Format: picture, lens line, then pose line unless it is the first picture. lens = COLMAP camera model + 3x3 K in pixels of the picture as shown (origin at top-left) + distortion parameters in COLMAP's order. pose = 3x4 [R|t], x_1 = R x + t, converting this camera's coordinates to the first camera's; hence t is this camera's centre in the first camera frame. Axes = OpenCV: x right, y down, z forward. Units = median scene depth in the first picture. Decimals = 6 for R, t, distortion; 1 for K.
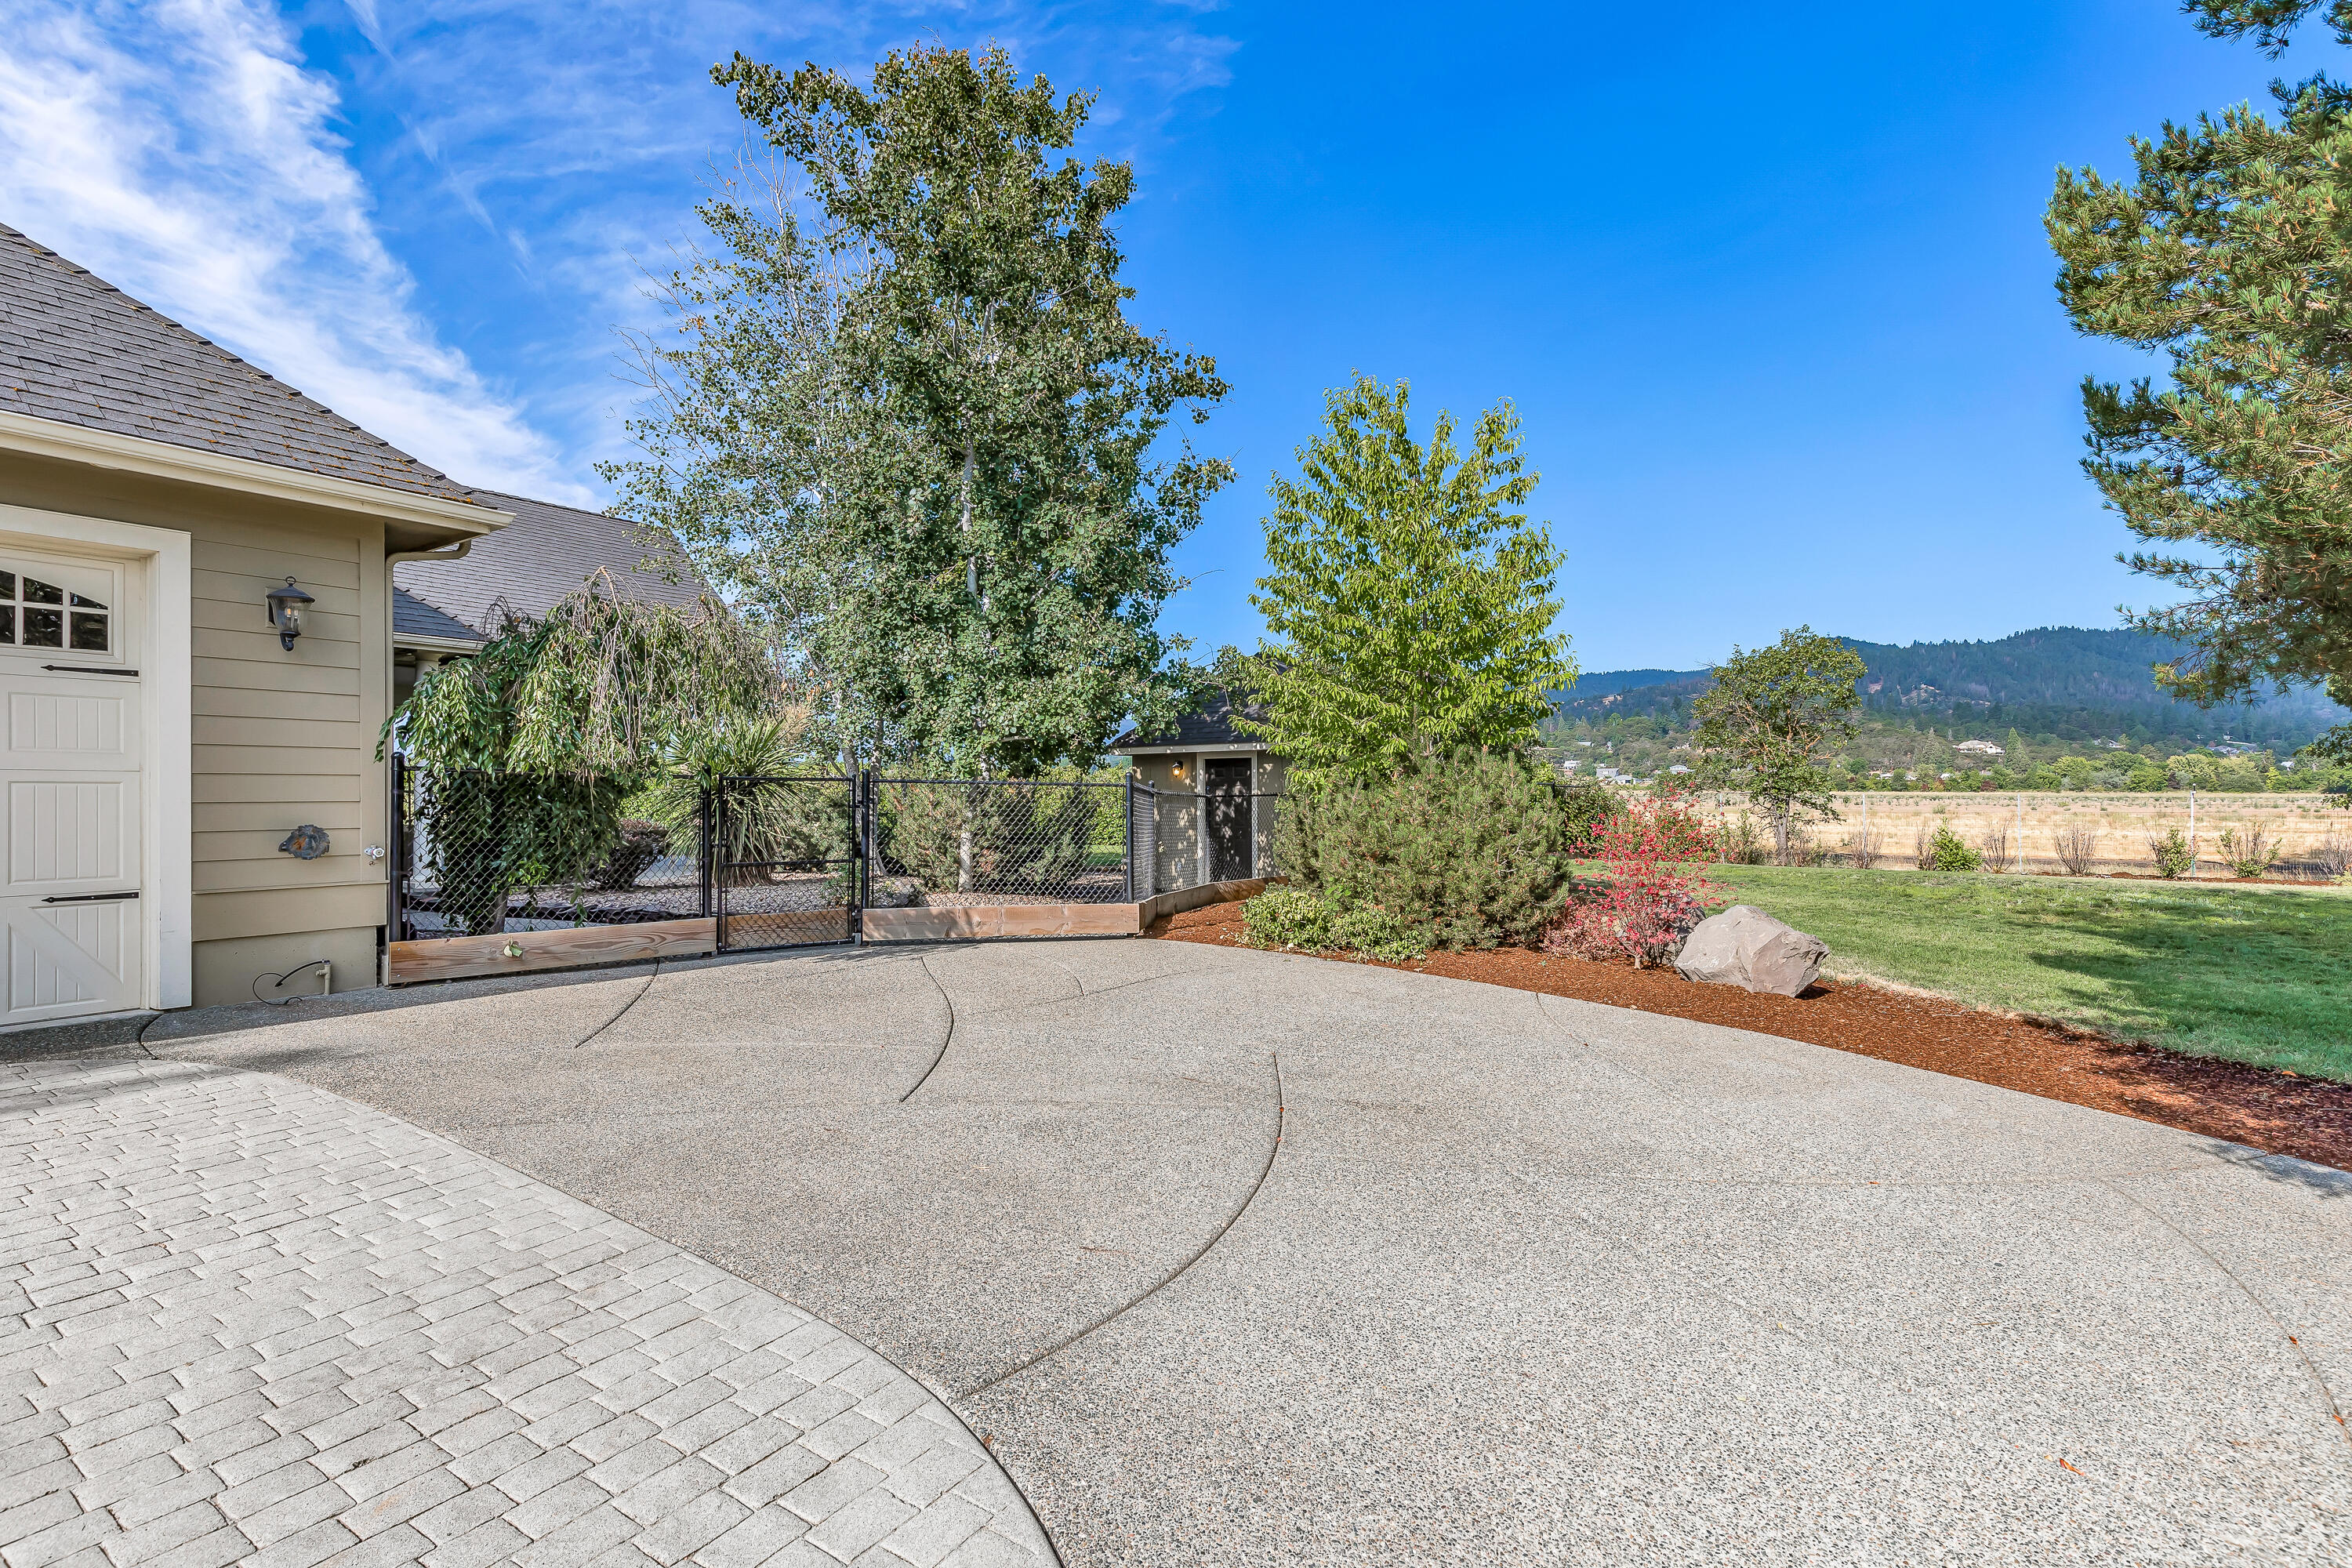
lens RADIAL K [[1053.7, 0, 1218.4], [0, 1053.7, 828.1], [0, 0, 1]] dist [0.000121, -0.000274]
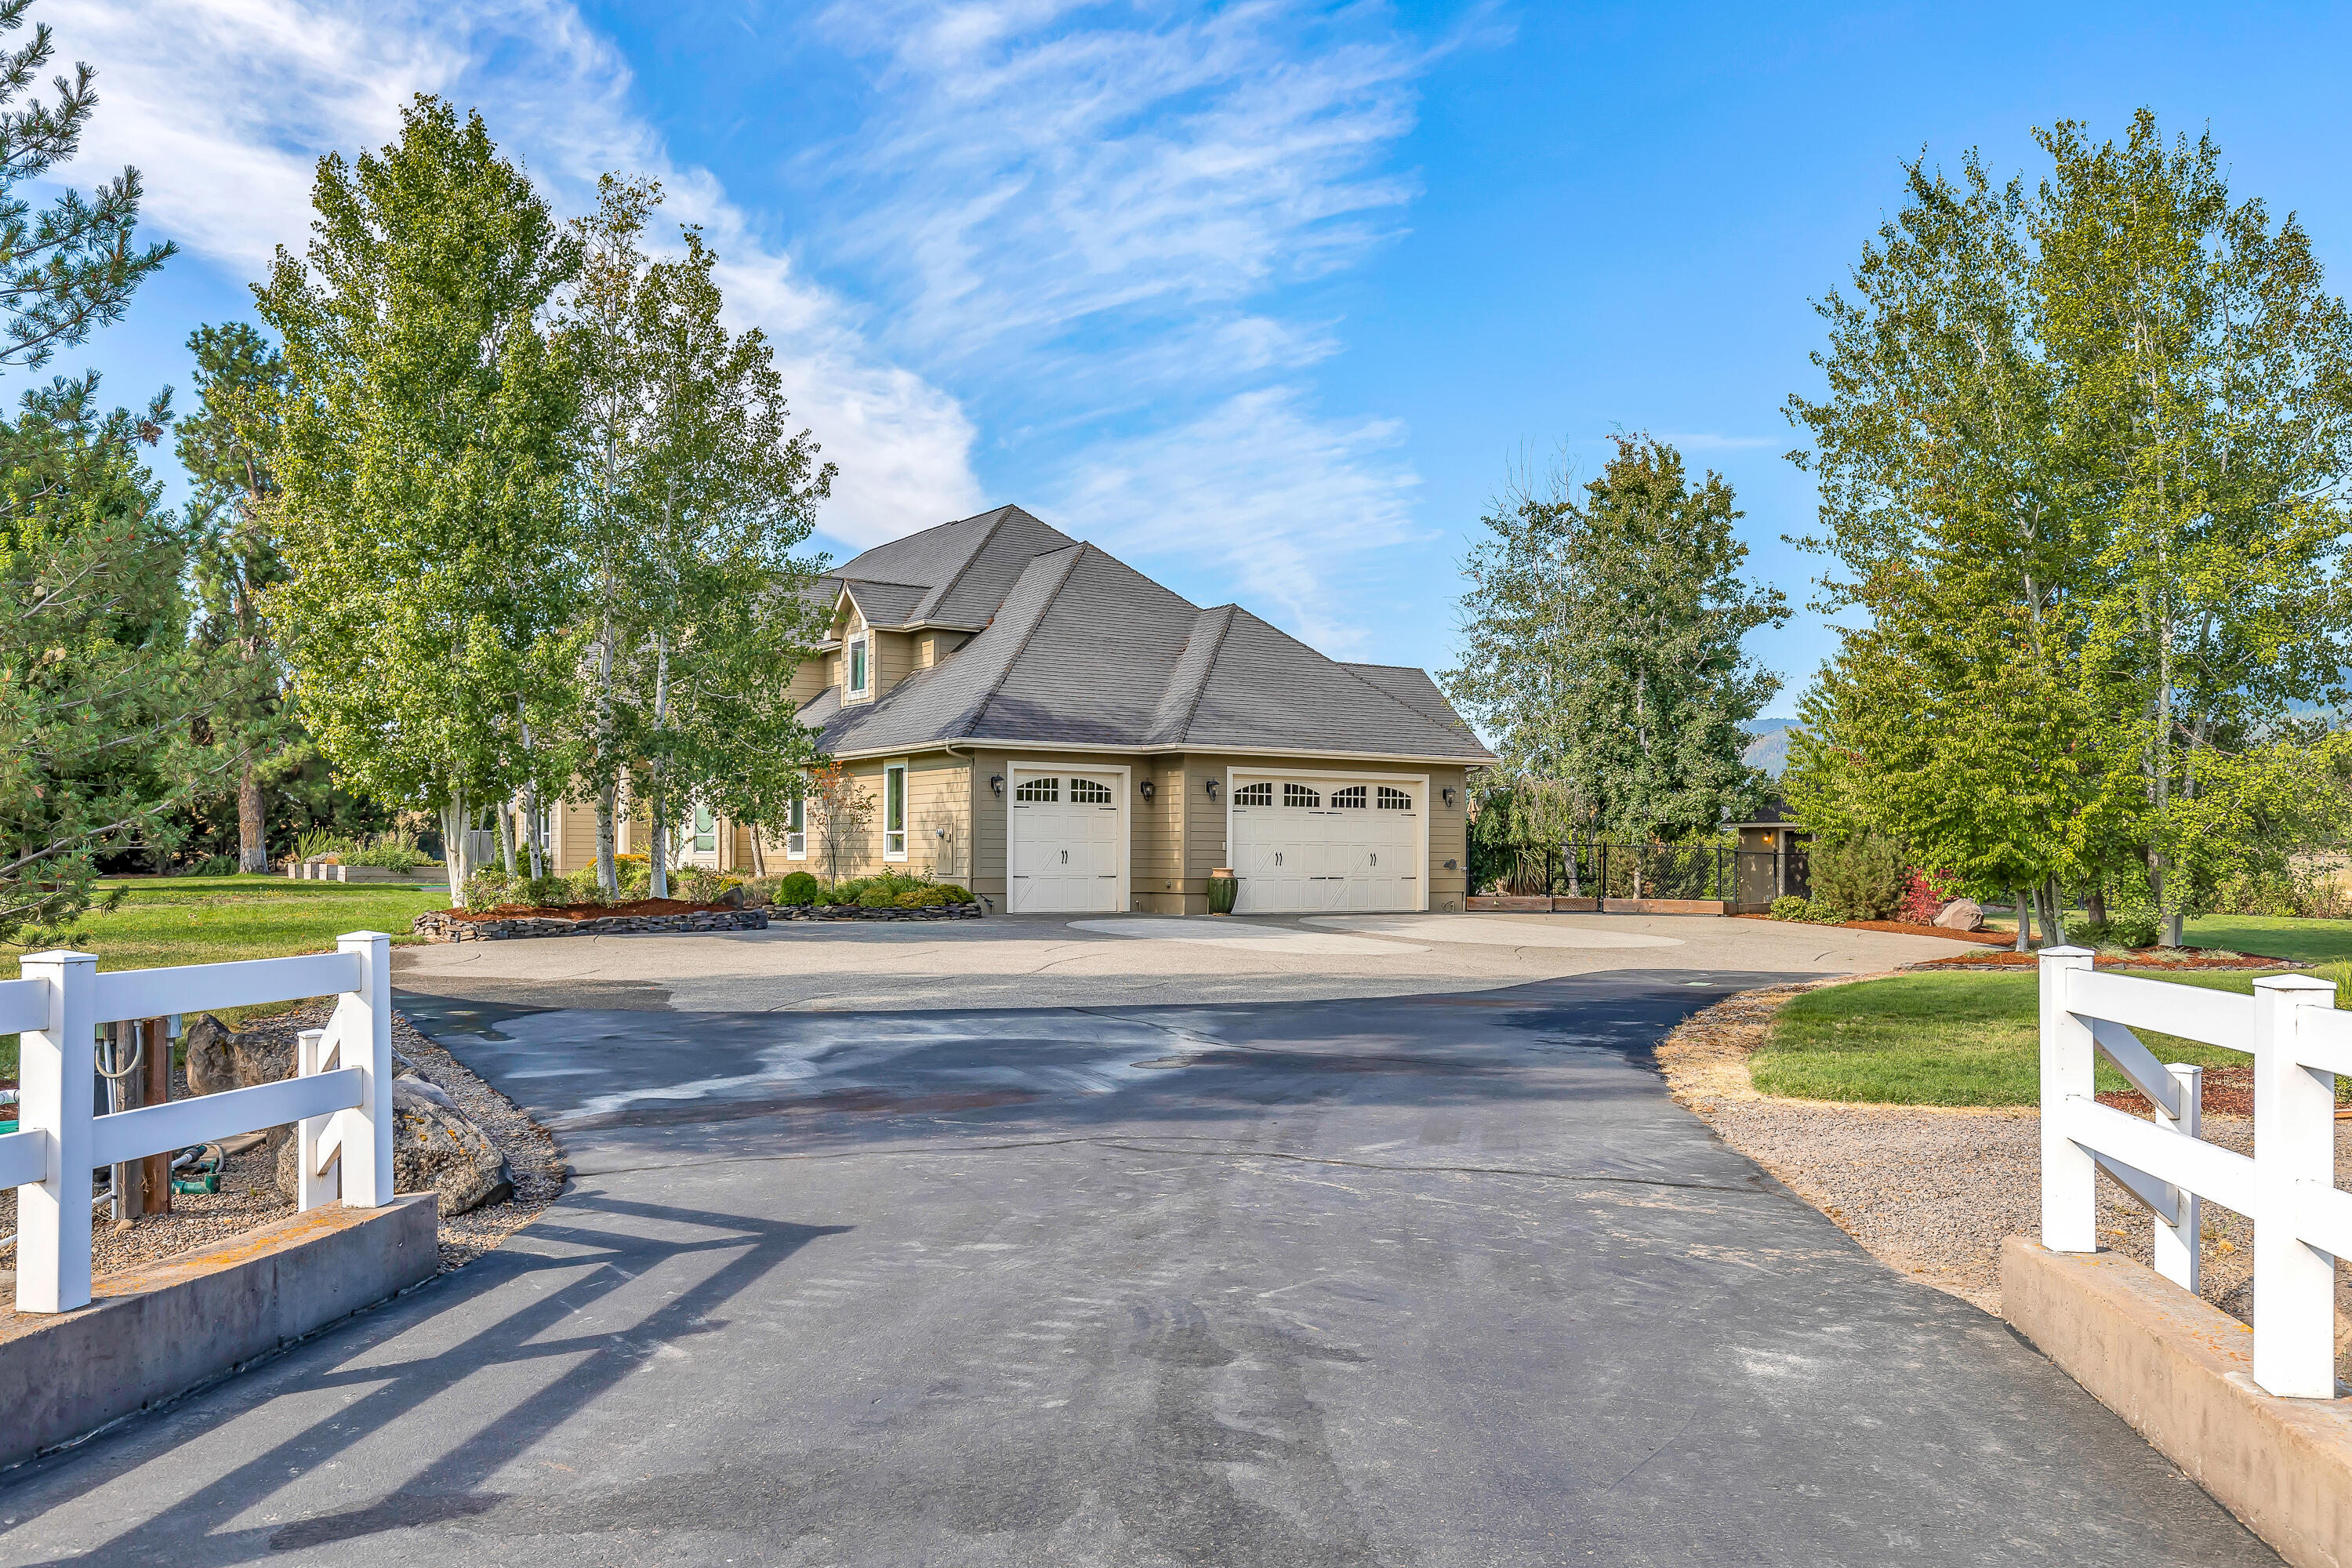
lens RADIAL K [[1720.7, 0, 1176.0], [0, 1720.7, 784.0], [0, 0, 1]] dist [0.000252, -0.000888]
pose [[0.901007, -0.006996, -0.433747, 0.302058], [-0.022970, 0.997698, -0.063808, 0.053969], [0.433195, 0.067455, 0.898772, -1.831318]]
